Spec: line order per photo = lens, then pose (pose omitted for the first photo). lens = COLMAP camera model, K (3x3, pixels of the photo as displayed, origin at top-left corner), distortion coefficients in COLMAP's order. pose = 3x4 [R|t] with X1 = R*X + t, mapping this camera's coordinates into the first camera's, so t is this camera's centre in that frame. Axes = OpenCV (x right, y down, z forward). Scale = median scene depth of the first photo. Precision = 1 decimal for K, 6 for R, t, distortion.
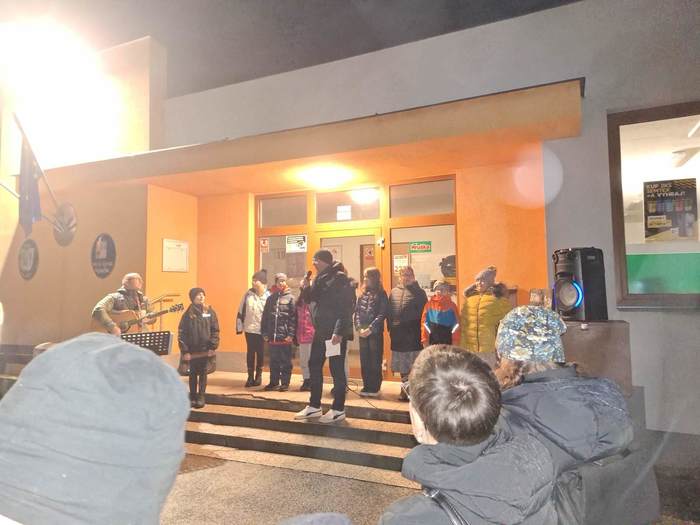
lens RADIAL K [[498.7, 0, 349.8], [0, 498.7, 257.4], [0, 0, 1]] dist [0.052909, -0.026561]
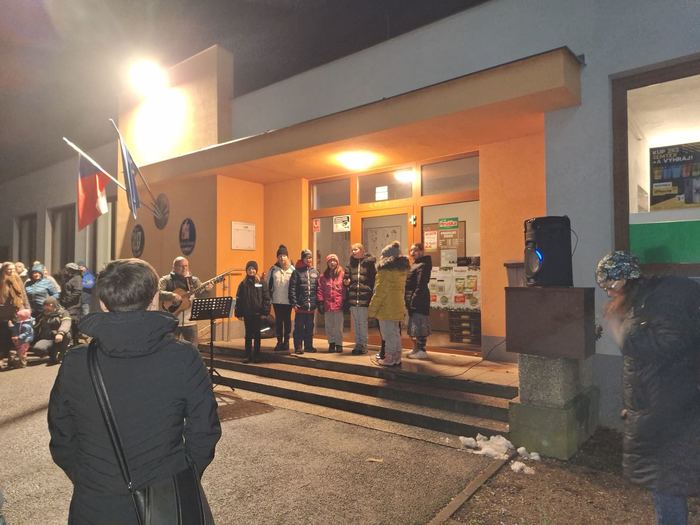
lens RADIAL K [[498.7, 0, 351.0], [0, 498.7, 269.9], [0, 0, 1]] dist [0.052909, -0.026561]
pose [[0.966845, 0.003979, -0.255331, 0.206499], [0.009196, 0.998688, 0.050385, 0.020711], [0.255197, -0.051062, 0.965540, -0.060884]]
